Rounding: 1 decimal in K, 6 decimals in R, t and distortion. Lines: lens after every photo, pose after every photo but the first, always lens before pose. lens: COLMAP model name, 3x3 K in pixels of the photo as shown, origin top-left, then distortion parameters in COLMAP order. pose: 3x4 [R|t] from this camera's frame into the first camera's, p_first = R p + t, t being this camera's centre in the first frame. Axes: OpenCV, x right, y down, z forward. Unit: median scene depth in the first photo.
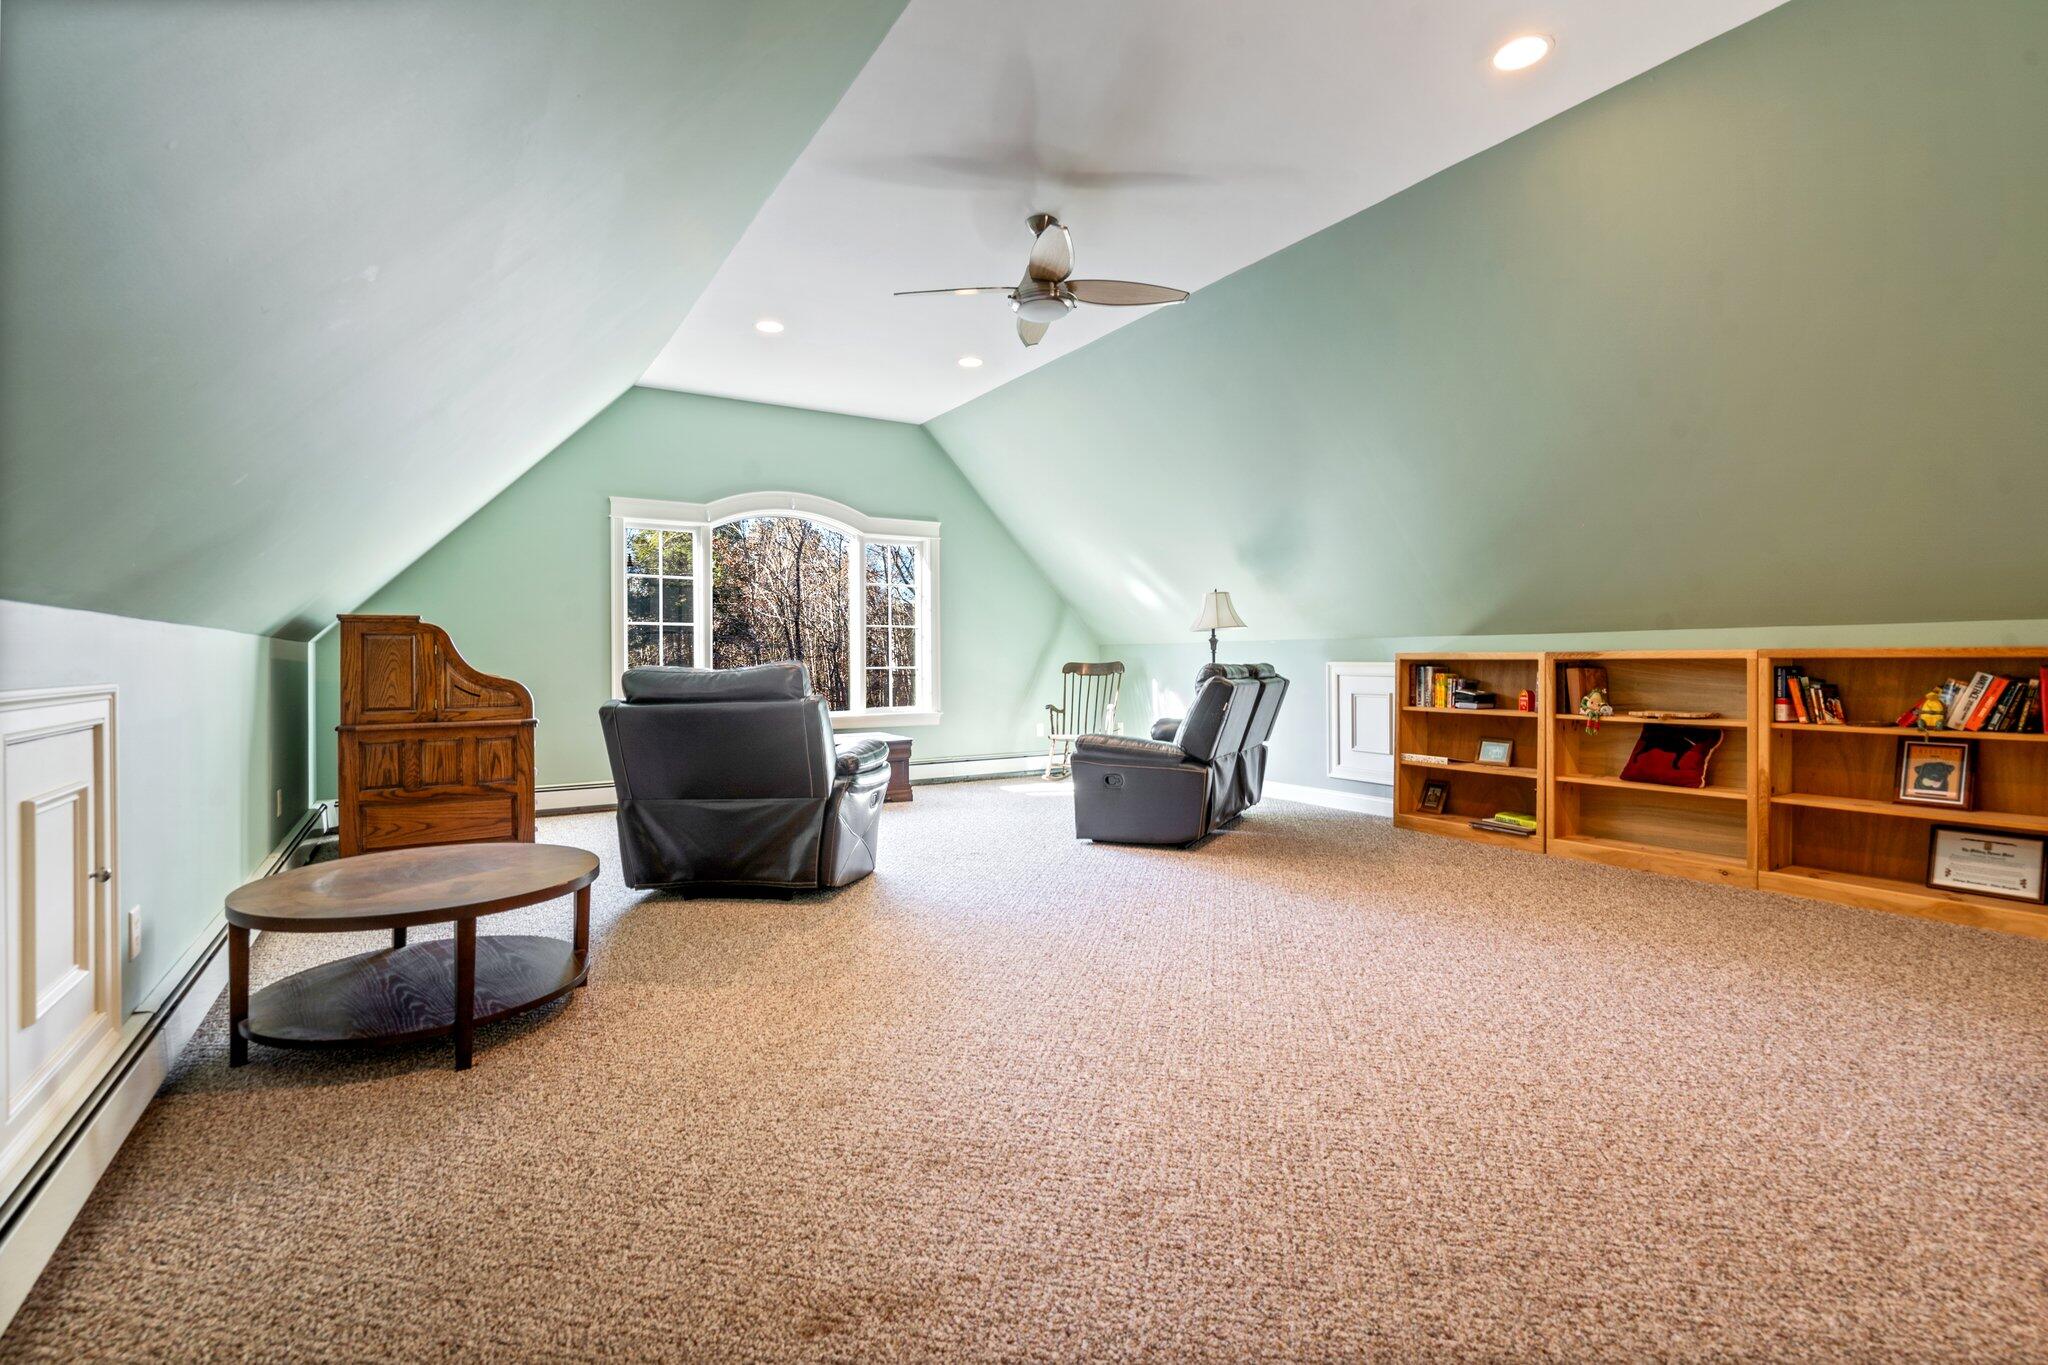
lens RADIAL K [[952.6, 0, 1016.2], [0, 952.6, 659.9], [0, 0, 1]] dist [-0.001631, 0.000152]
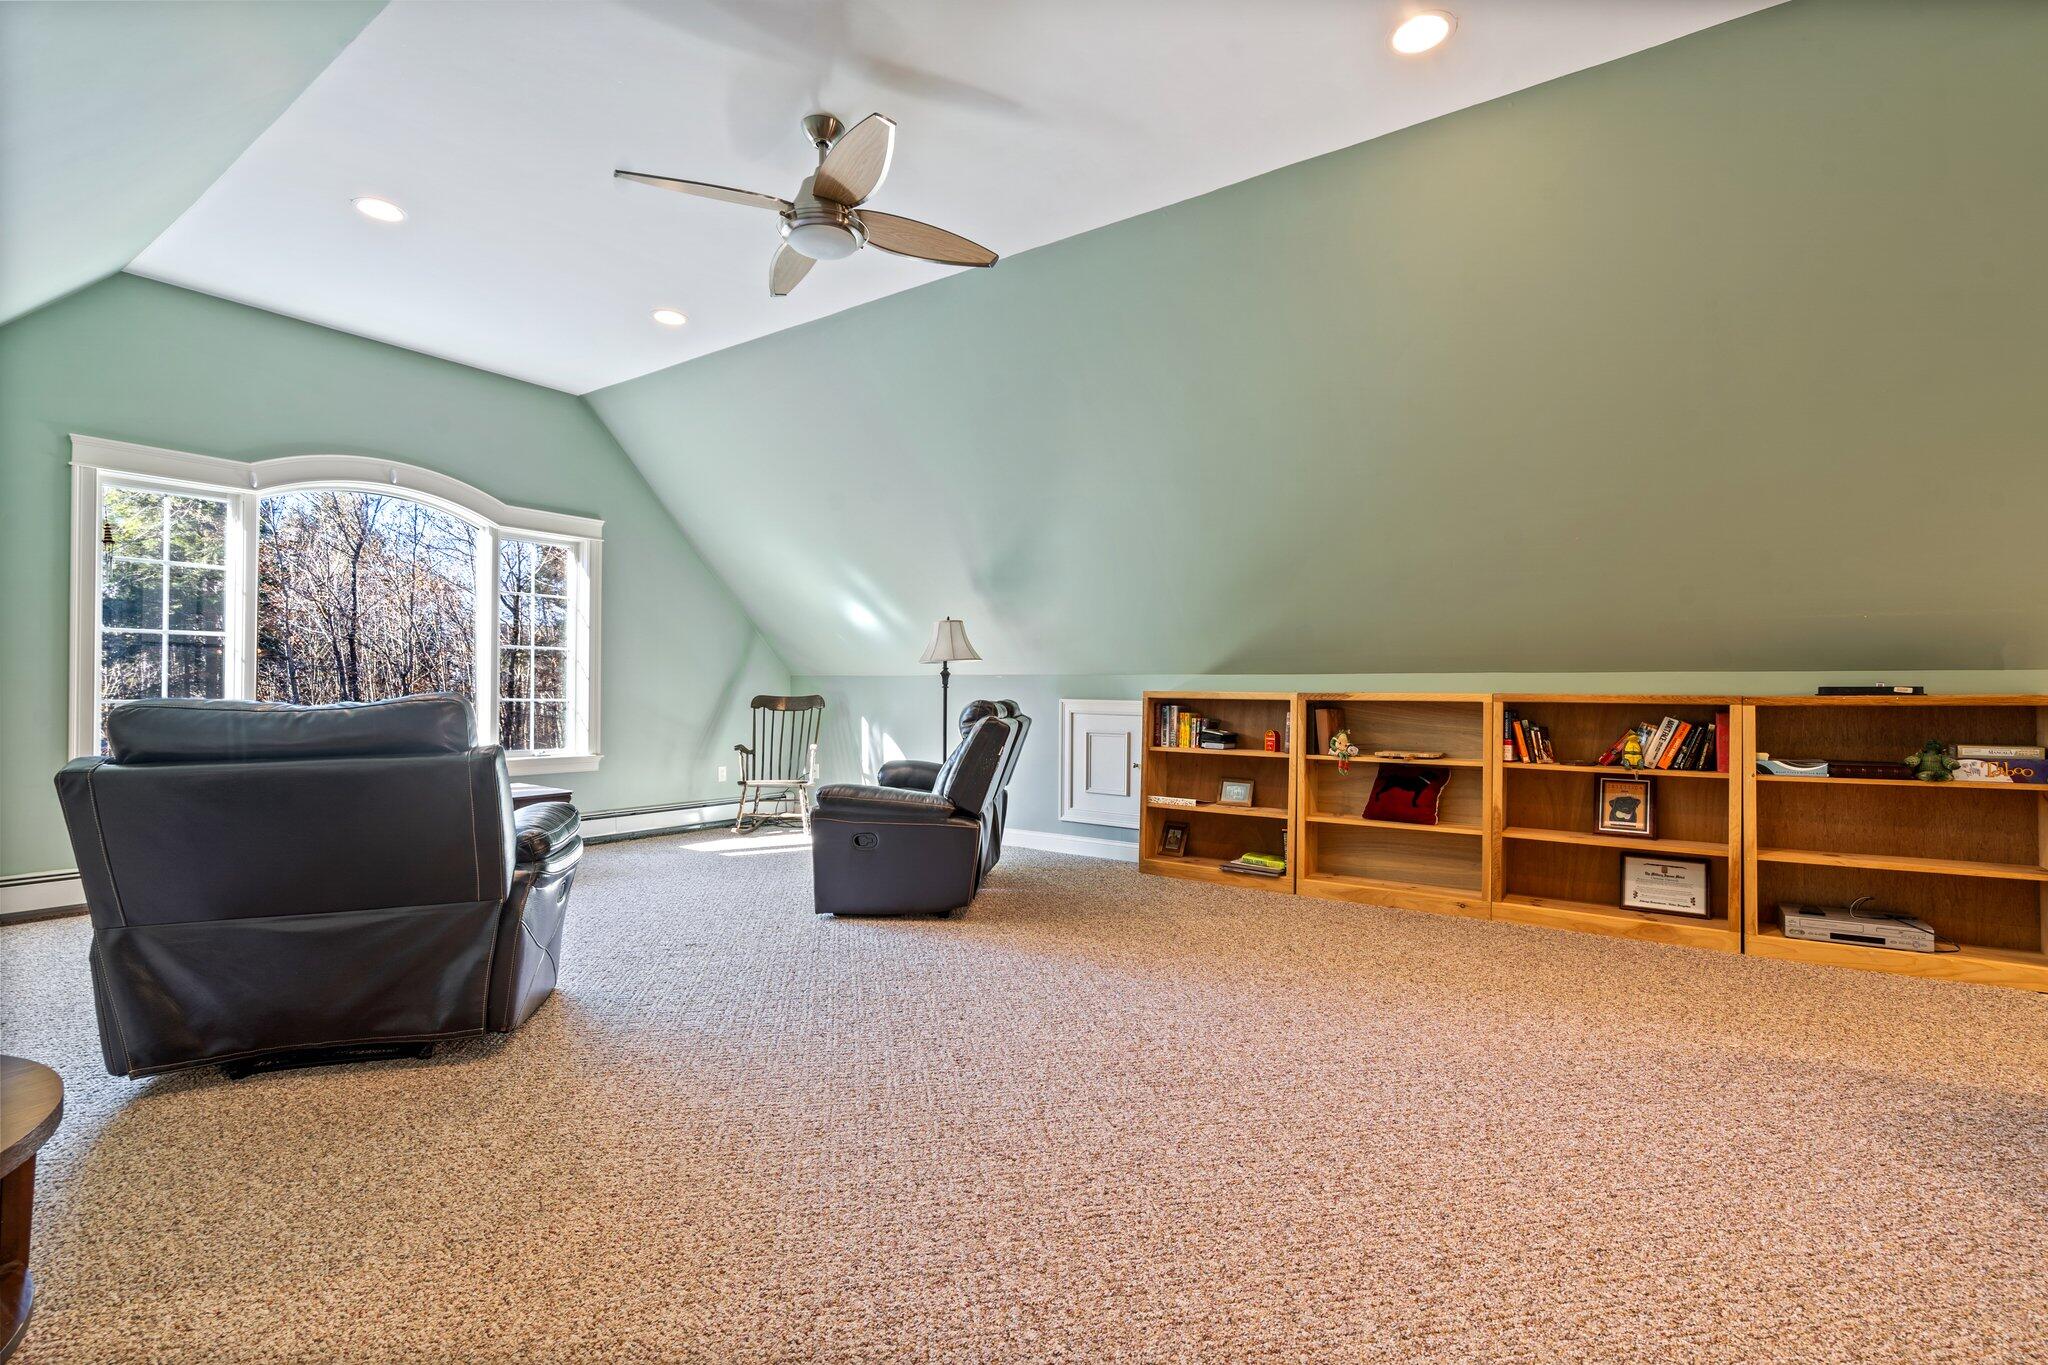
lens RADIAL K [[936.4, 0, 1016.1], [0, 936.4, 687.7], [0, 0, 1]] dist [-0.004846, 0.001702]
pose [[0.920961, 0.015553, 0.389344, -0.111669], [-0.013913, 0.999878, -0.007031, -0.002834], [-0.389406, 0.001058, 0.921066, 0.230706]]
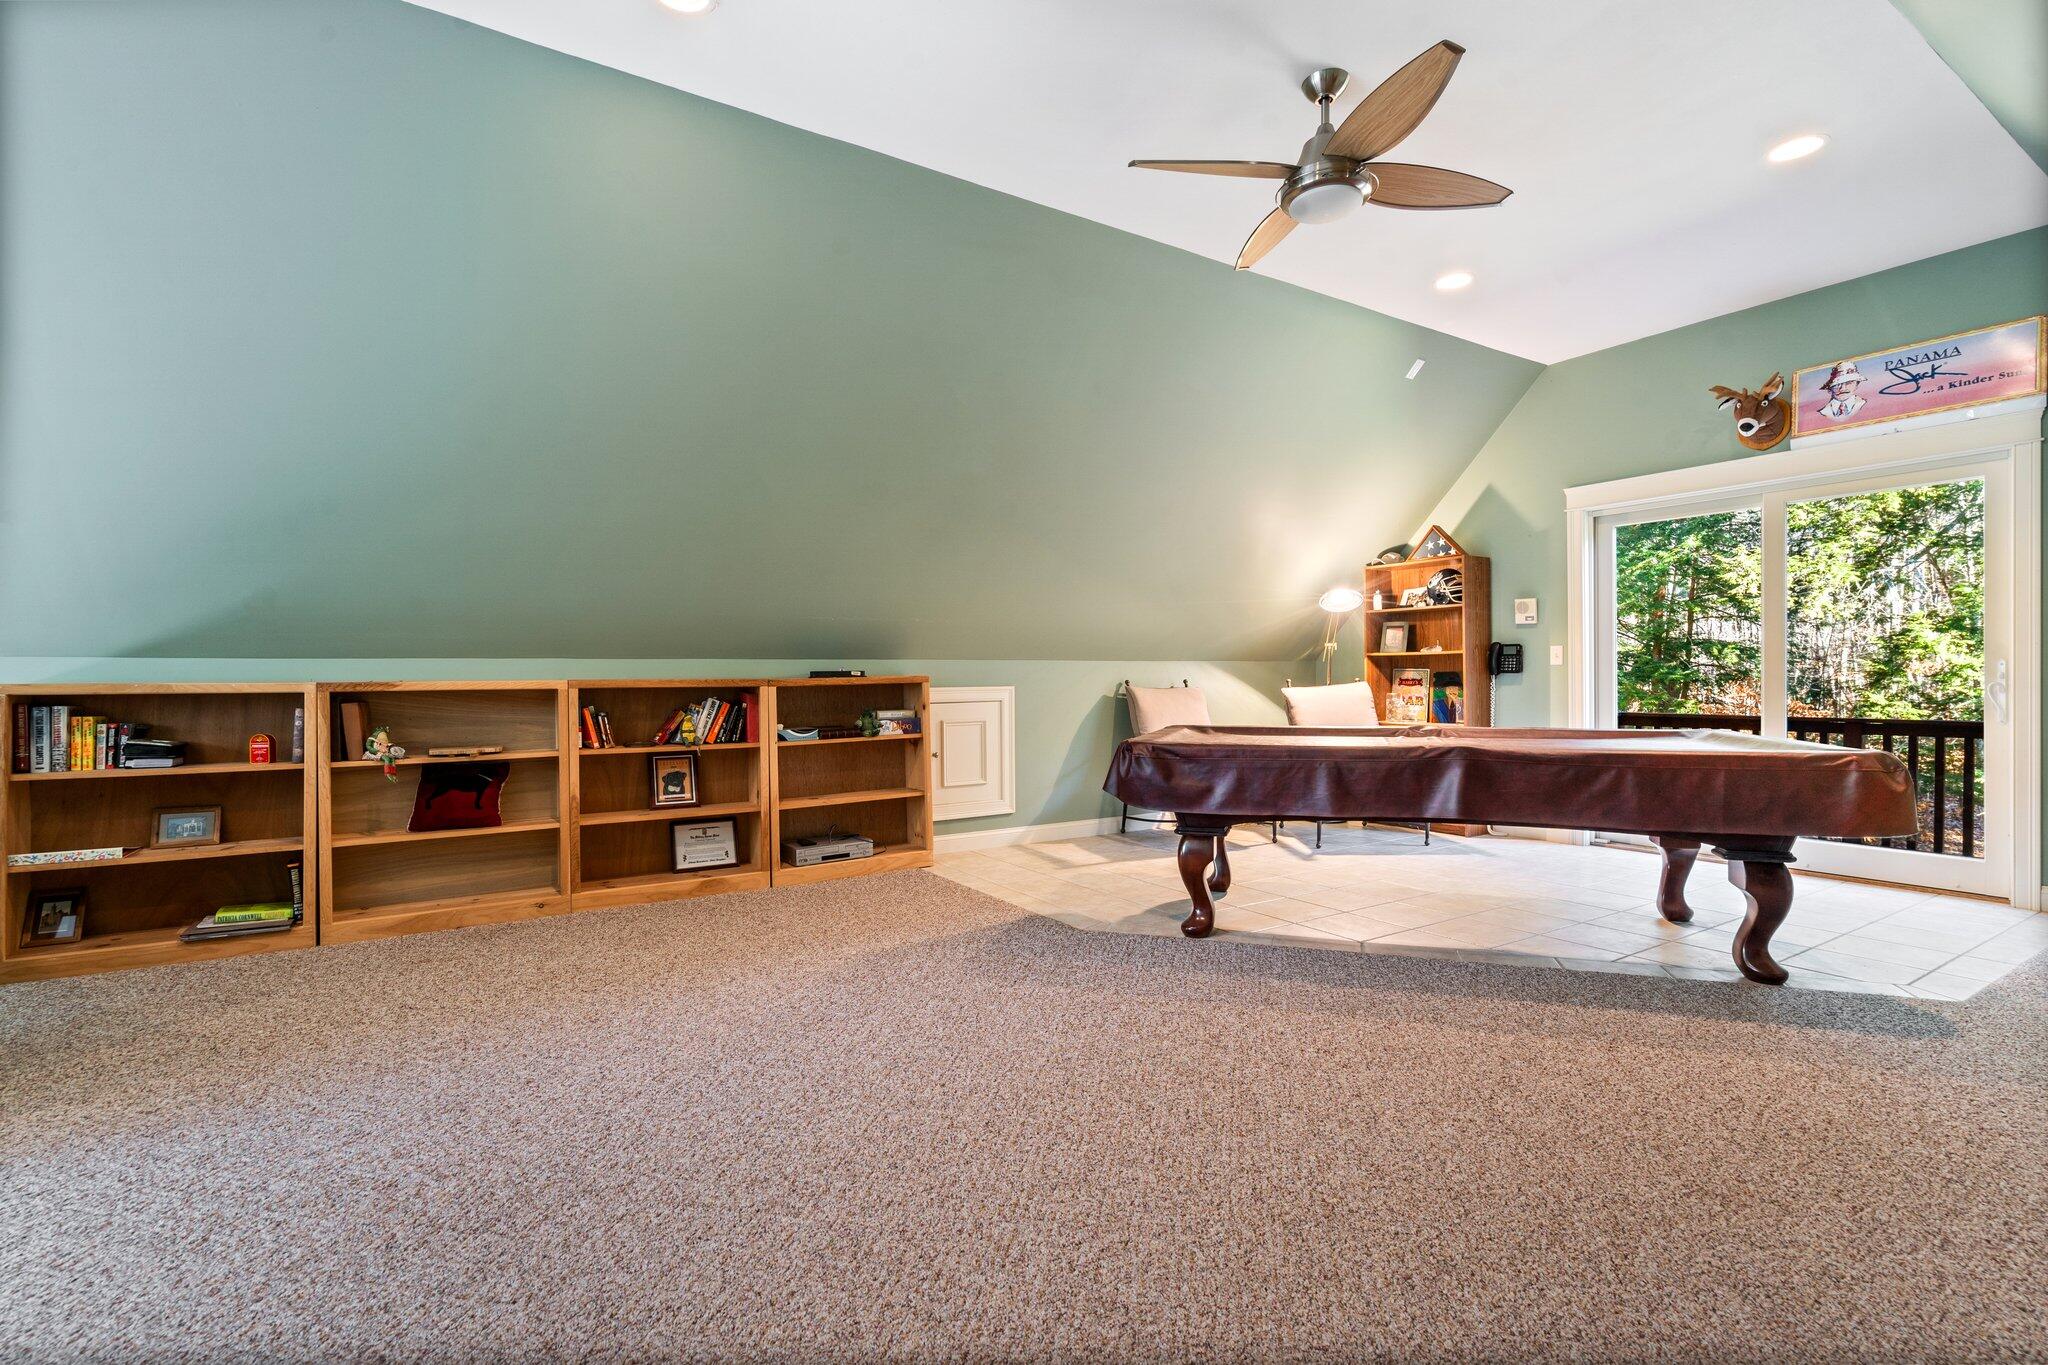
lens RADIAL K [[925.4, 0, 1024.0], [0, 925.4, 682.5], [0, 0, 1]] dist [-0.003133, 0.000334]
pose [[-0.014662, 0.001770, 0.999891, -0.217110], [0.007974, 0.999967, -0.001653, -0.002757], [-0.999861, 0.007949, -0.014676, 0.490320]]
